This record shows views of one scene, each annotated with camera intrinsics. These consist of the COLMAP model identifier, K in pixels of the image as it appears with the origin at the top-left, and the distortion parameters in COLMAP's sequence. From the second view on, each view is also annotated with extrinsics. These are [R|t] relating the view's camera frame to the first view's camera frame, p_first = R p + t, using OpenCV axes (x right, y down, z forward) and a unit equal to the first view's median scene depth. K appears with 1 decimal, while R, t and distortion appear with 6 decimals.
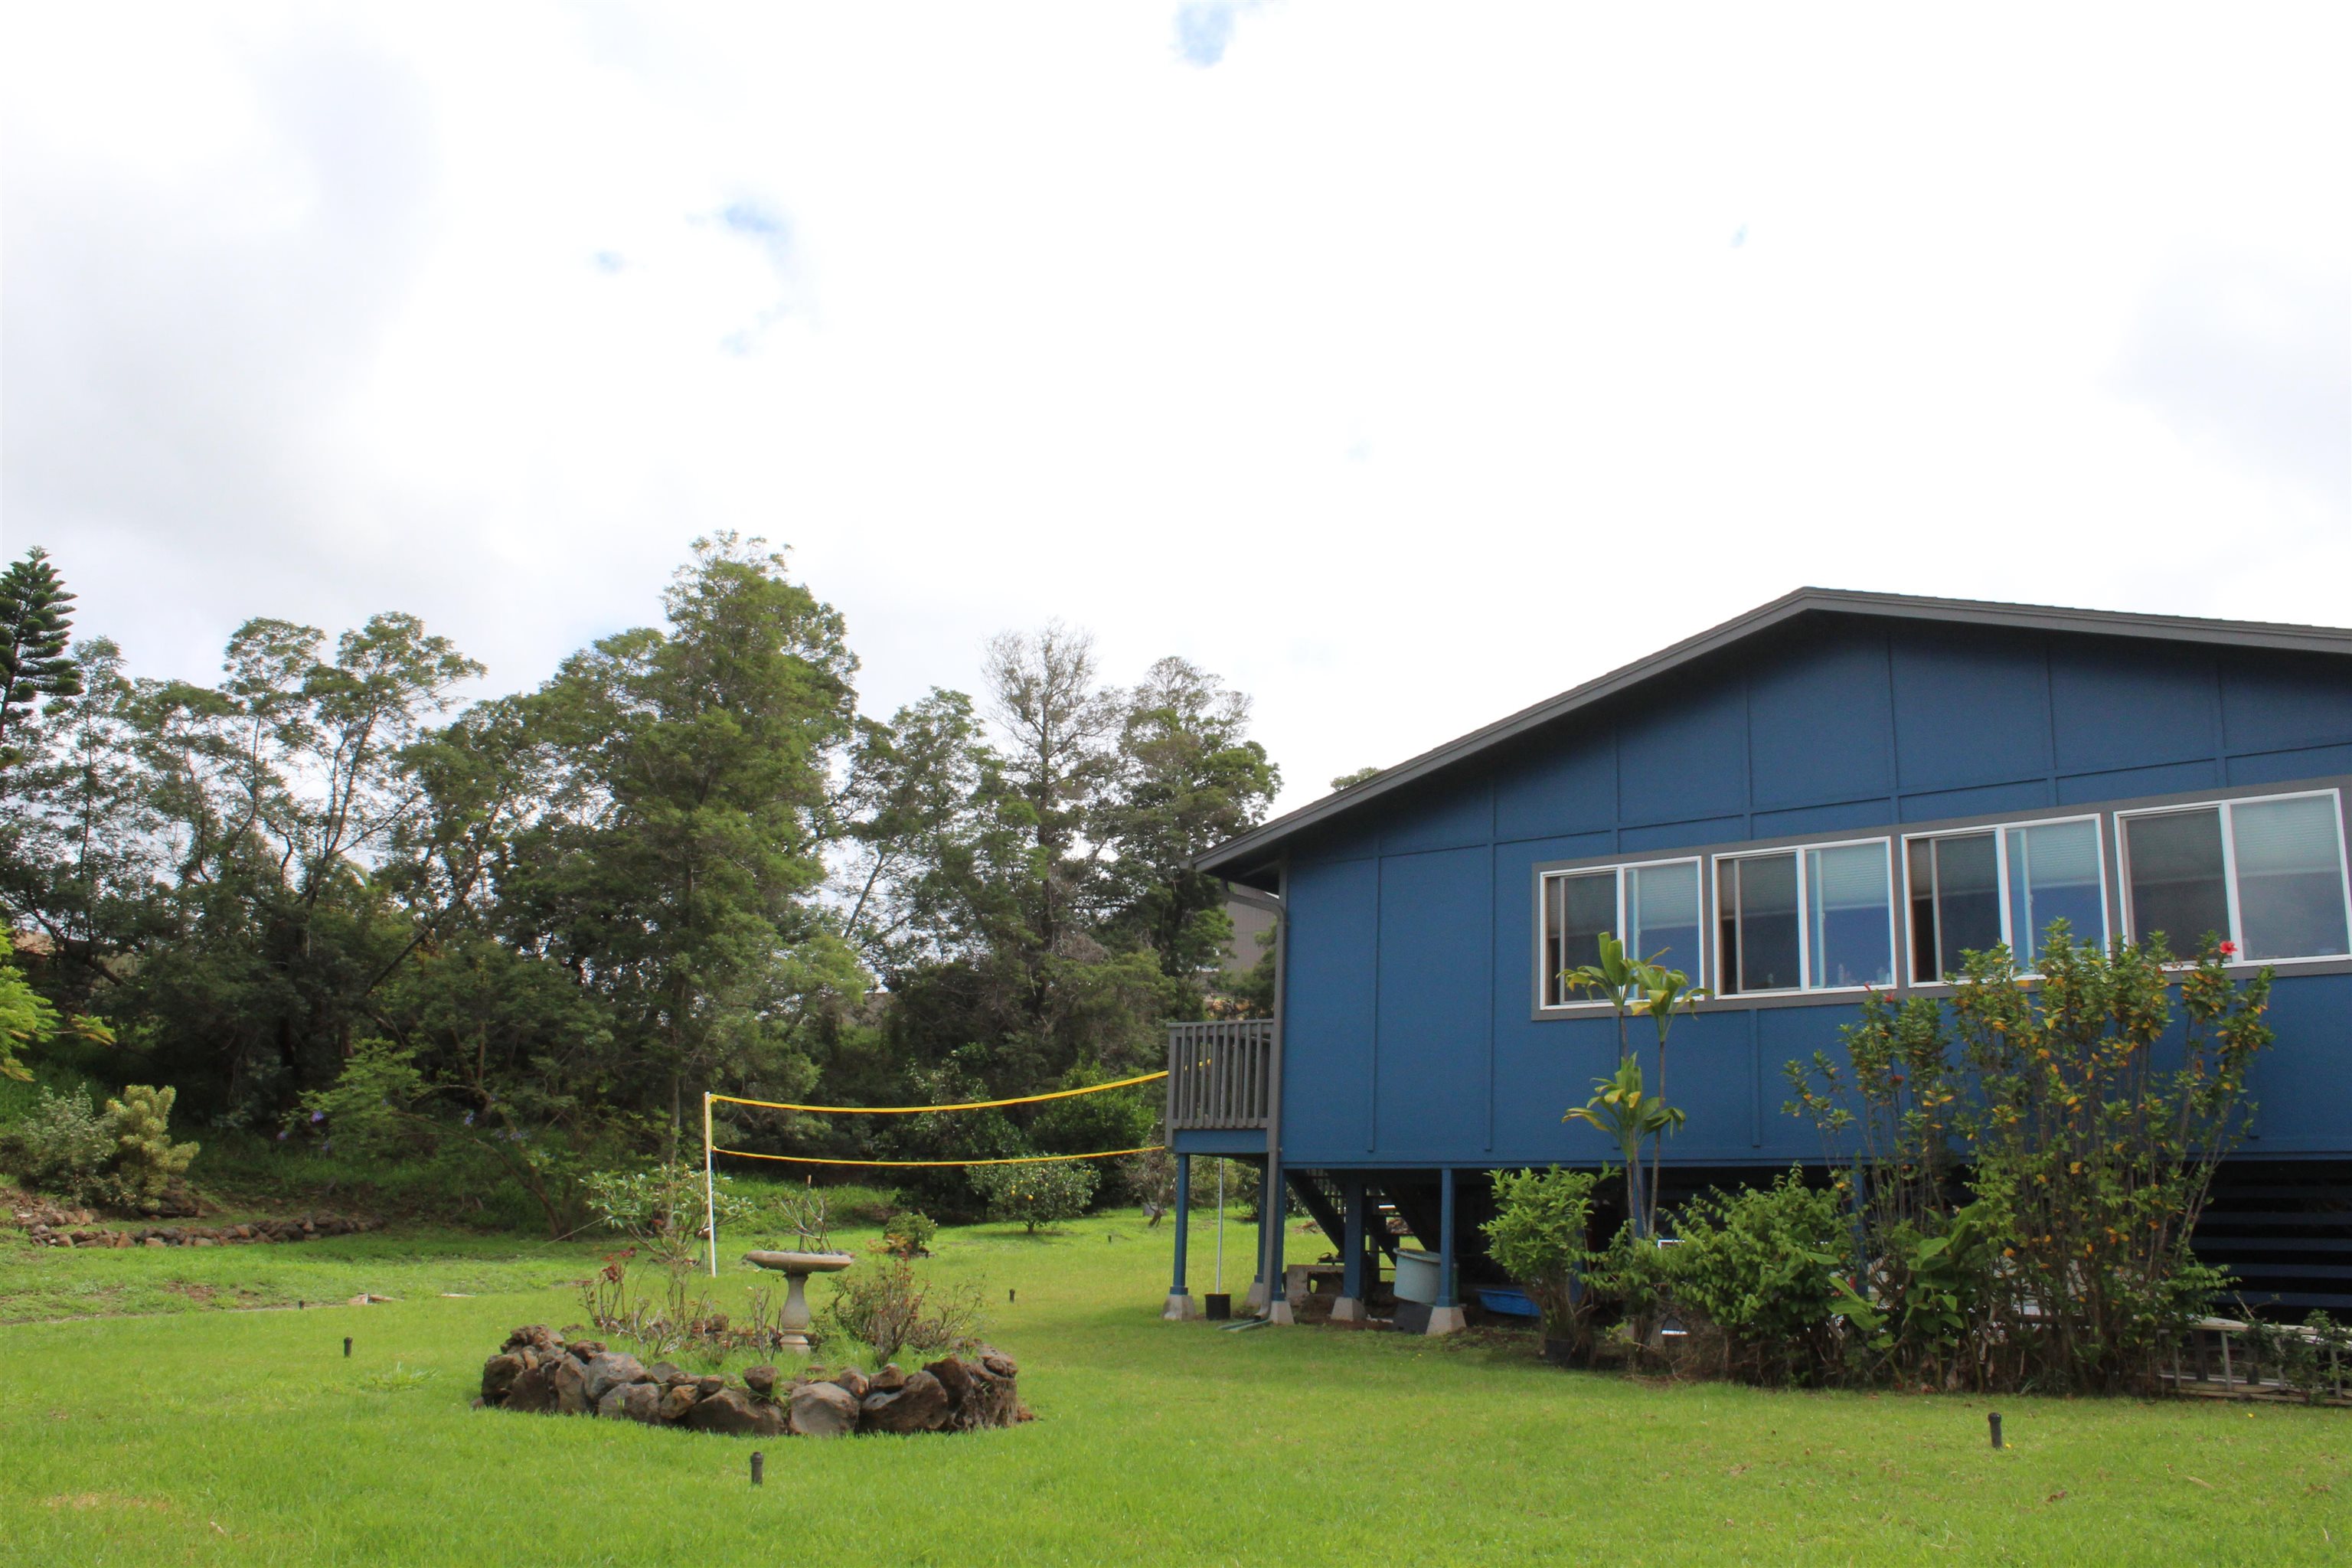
lens RADIAL K [[1946.7, 0, 1176.0], [0, 1946.7, 784.0], [0, 0, 1]] dist [-0.172512, 0.160839]
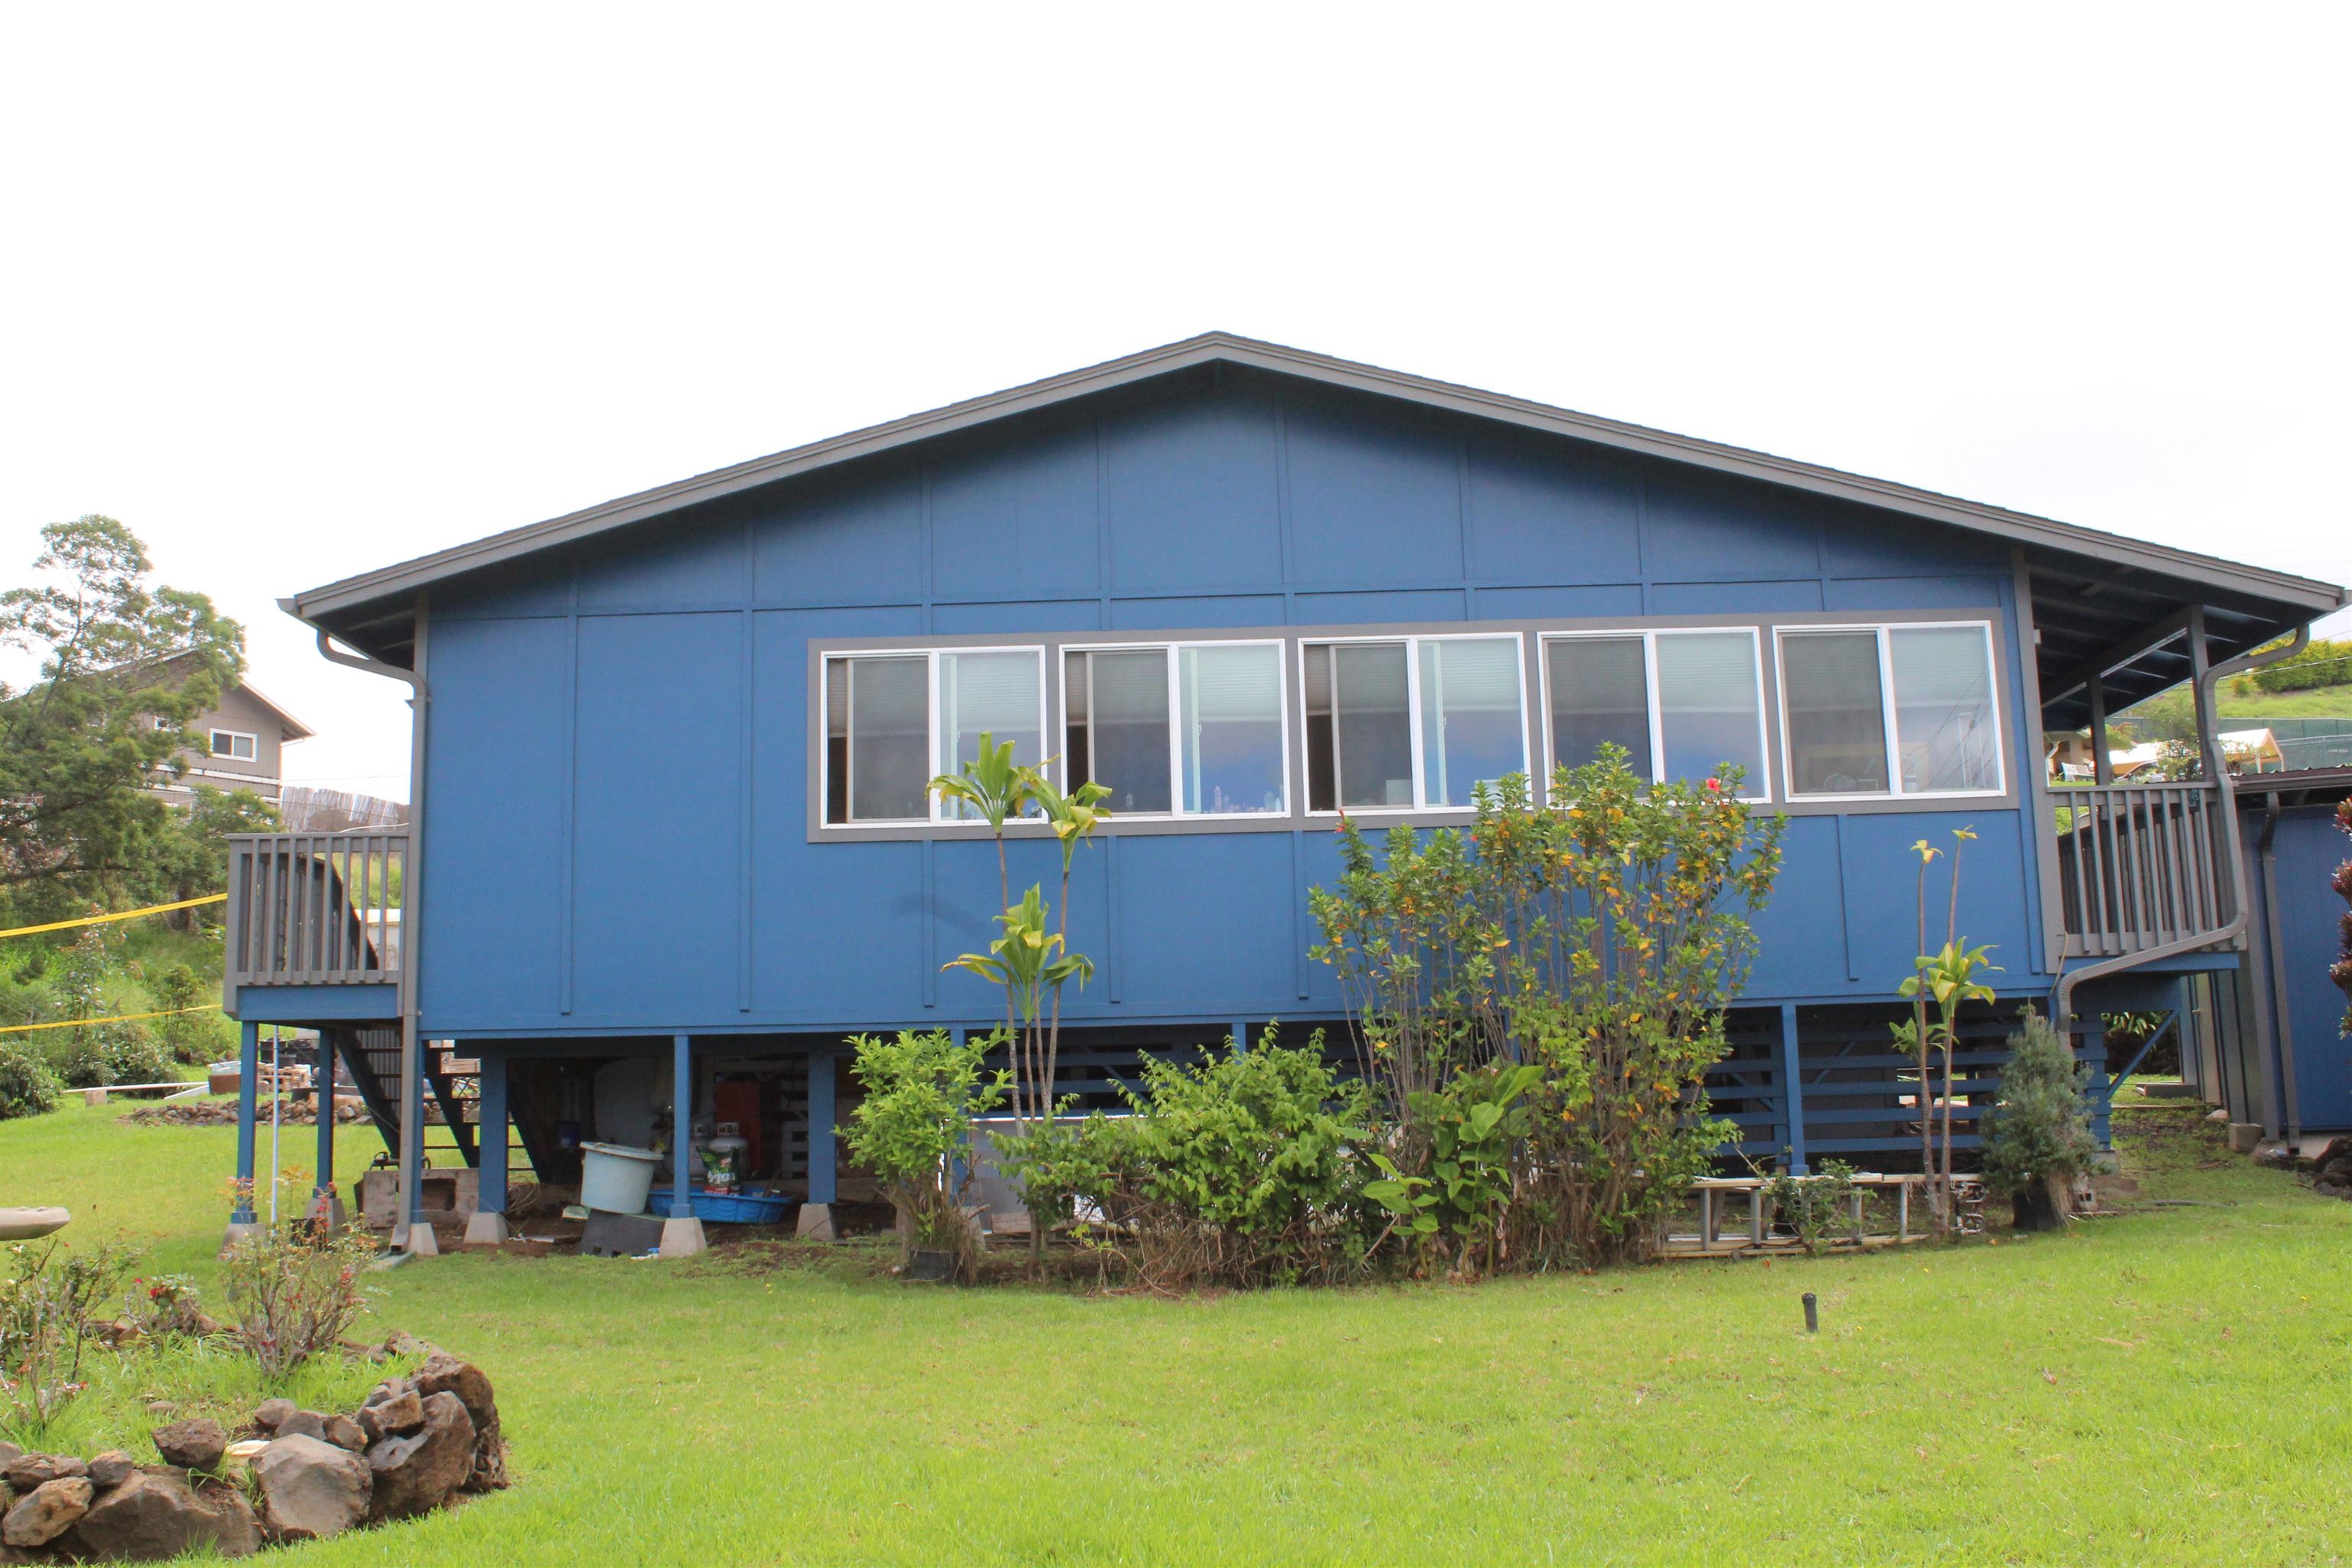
lens RADIAL K [[2206.8, 0, 1176.0], [0, 2206.8, 784.0], [0, 0, 1]] dist [-0.166193, 0.164204]
pose [[0.791178, 0.037755, 0.610420, -0.271308], [-0.089899, 0.994430, 0.055014, 0.043814], [-0.604943, -0.098401, 0.790165, 0.255486]]
